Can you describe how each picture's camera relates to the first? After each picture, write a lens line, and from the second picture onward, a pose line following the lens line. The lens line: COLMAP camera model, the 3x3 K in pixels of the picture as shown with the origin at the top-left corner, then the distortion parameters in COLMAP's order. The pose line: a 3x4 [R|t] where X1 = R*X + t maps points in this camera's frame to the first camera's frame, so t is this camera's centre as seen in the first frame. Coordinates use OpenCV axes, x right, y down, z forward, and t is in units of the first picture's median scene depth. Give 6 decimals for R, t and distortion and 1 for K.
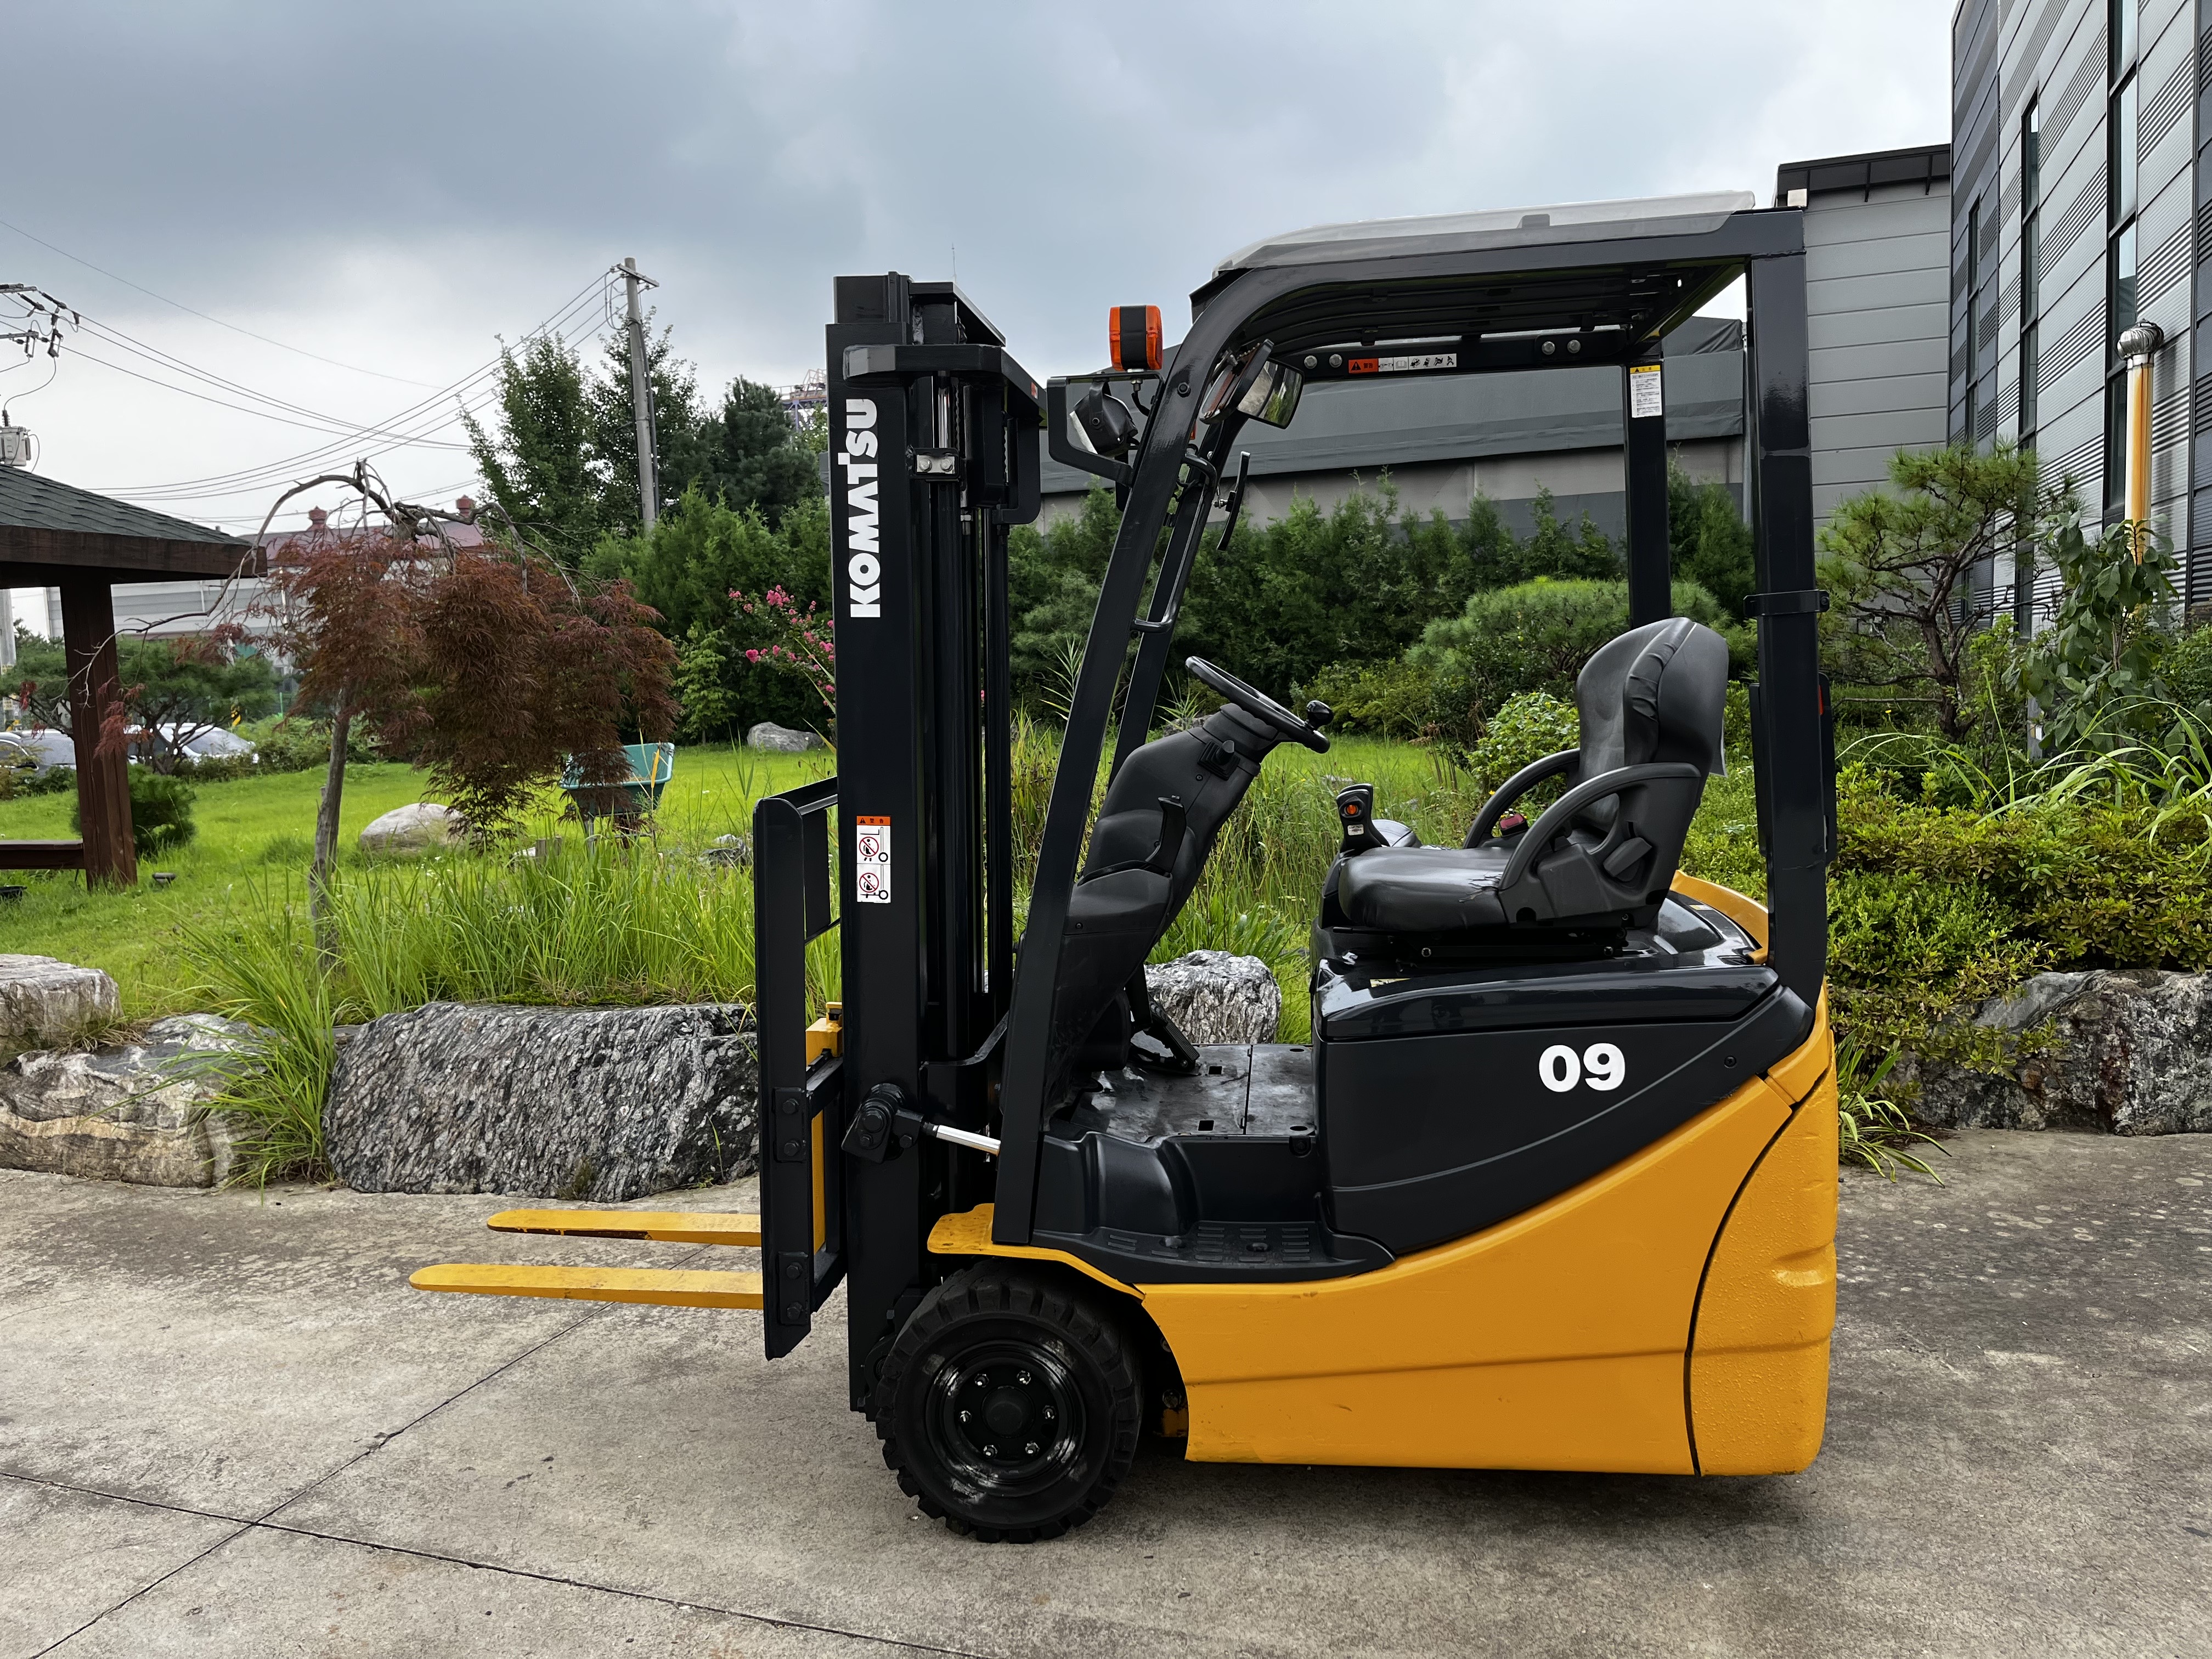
lens RADIAL K [[1667.0, 0, 1116.3], [0, 1667.0, 839.7], [0, 0, 1]] dist [0.083589, -0.120417]
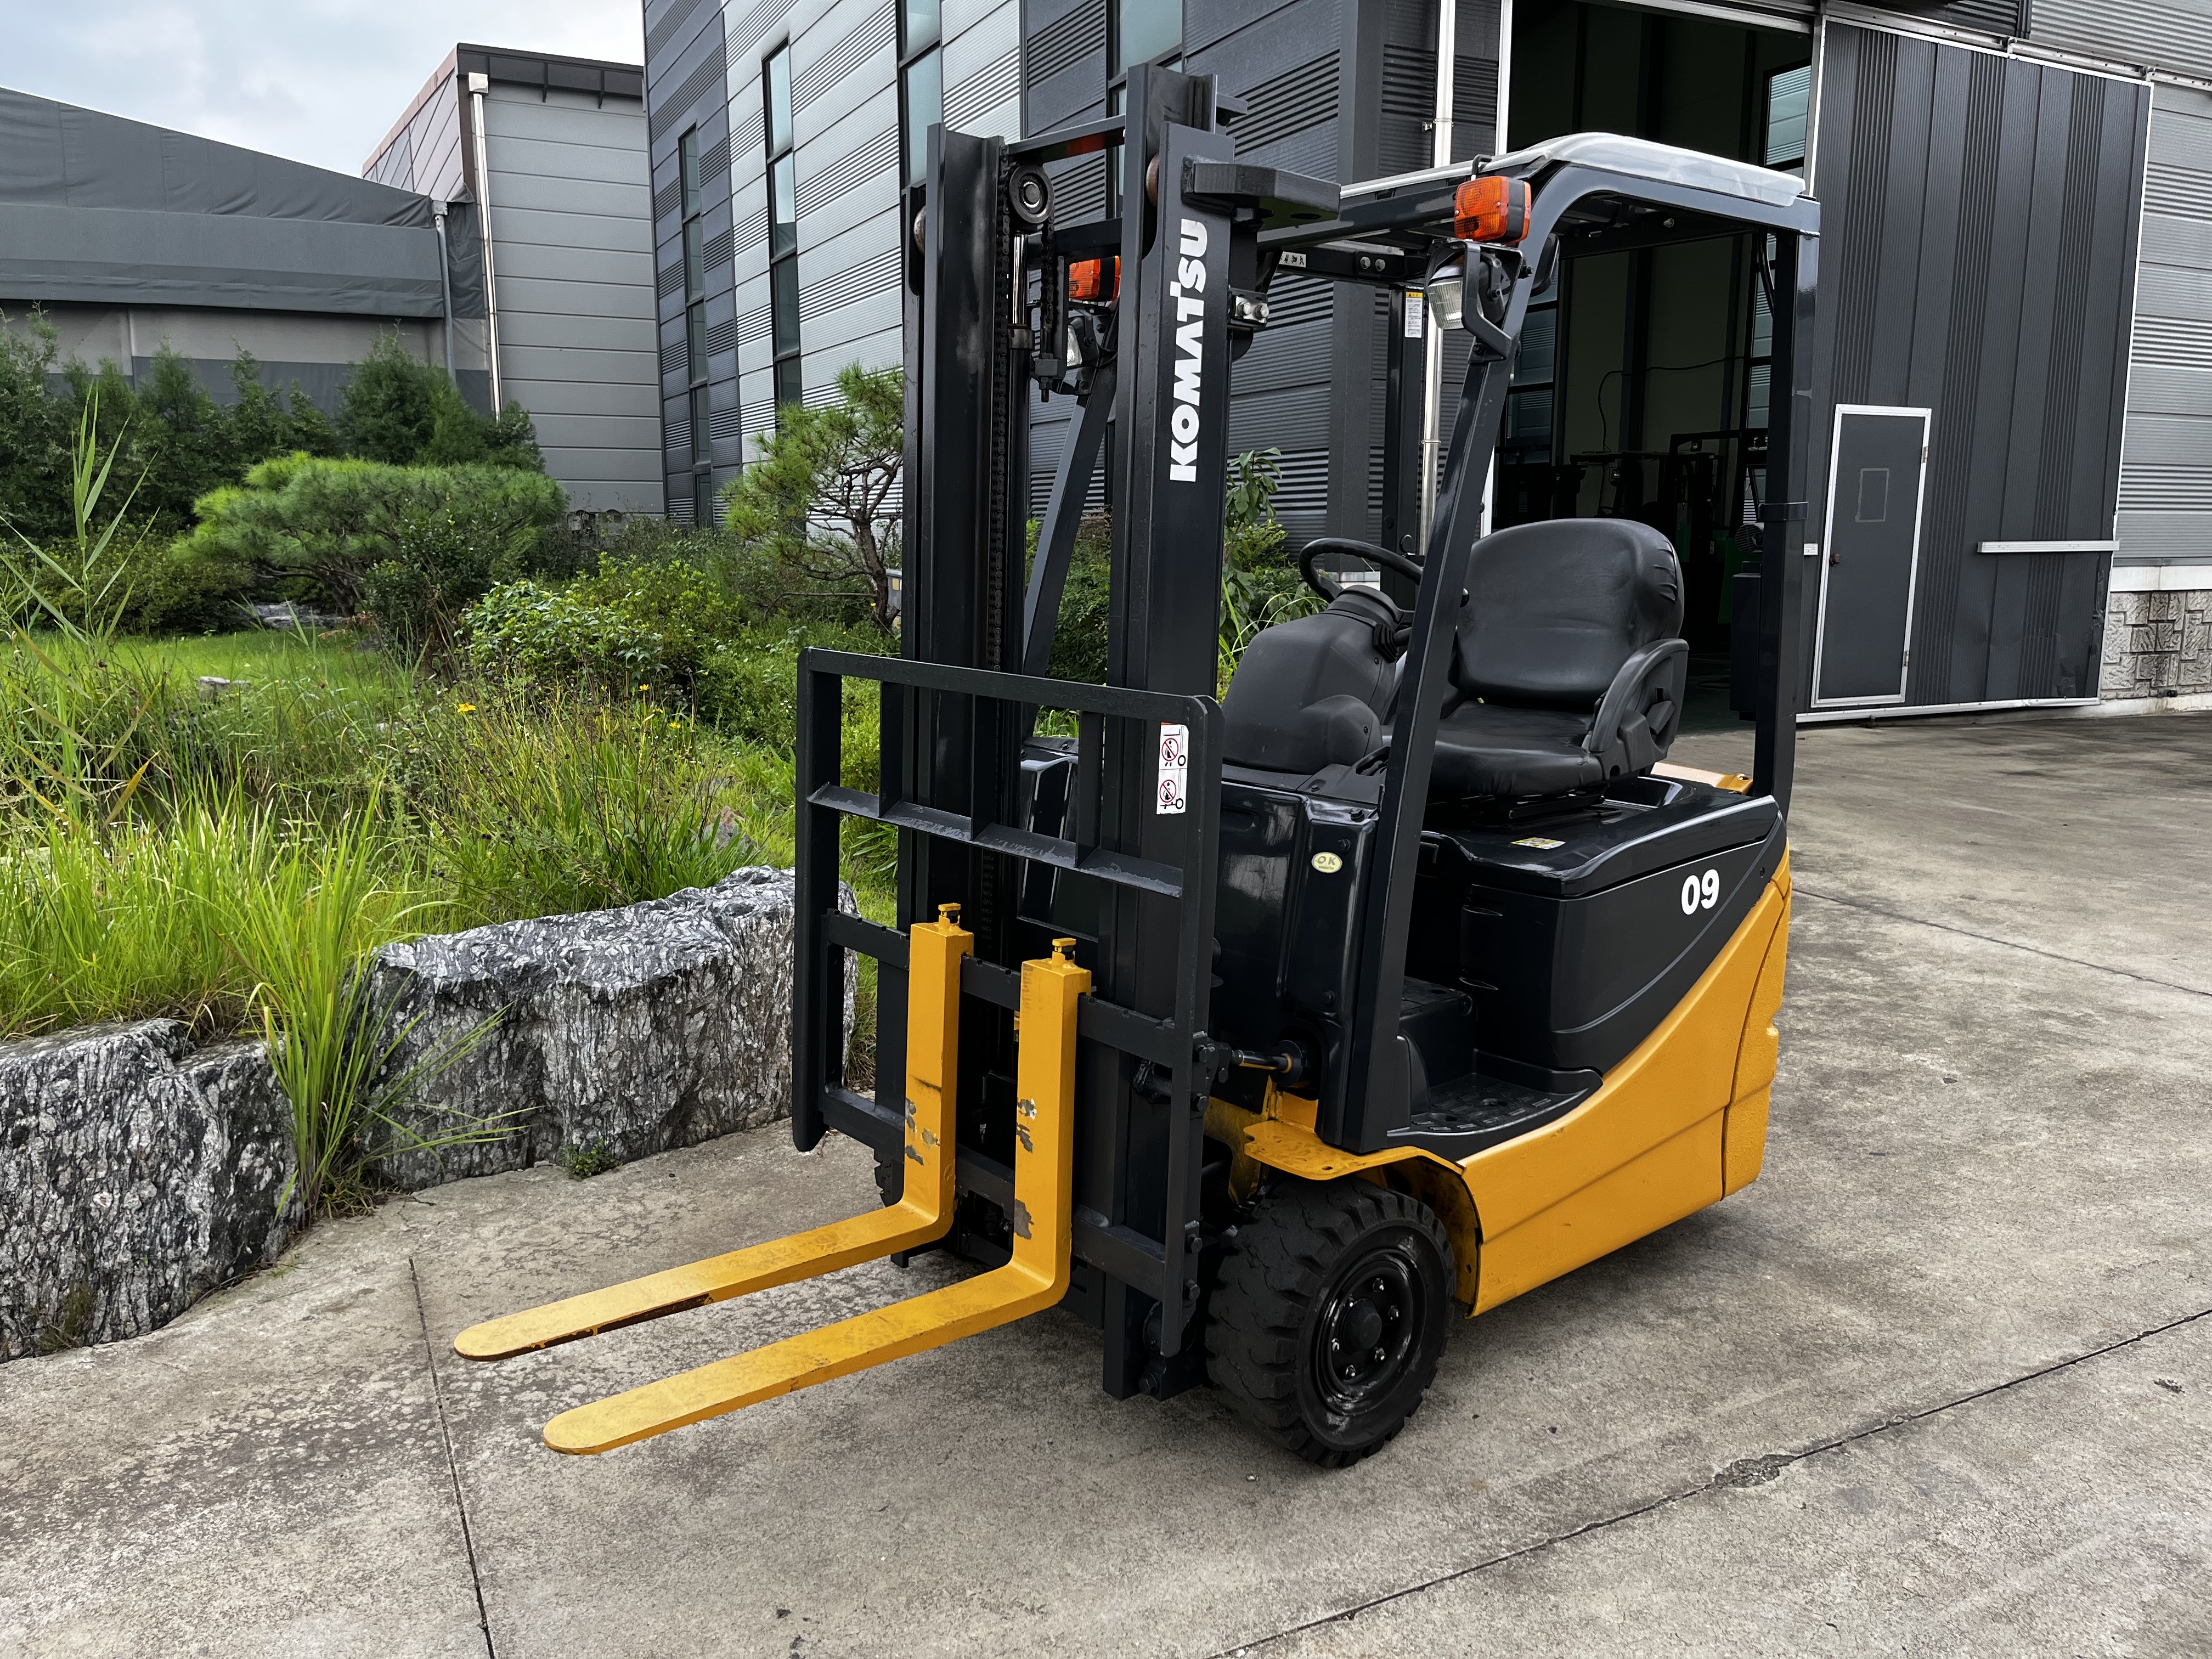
lens RADIAL K [[1665.2, 0, 1098.0], [0, 1665.2, 816.2], [0, 0, 1]] dist [0.066273, -0.091479]
pose [[0.690642, -0.088141, 0.717805, -0.453660], [0.053007, 0.996045, 0.071306, -0.014133], [-0.721251, -0.011198, 0.692583, 0.245401]]
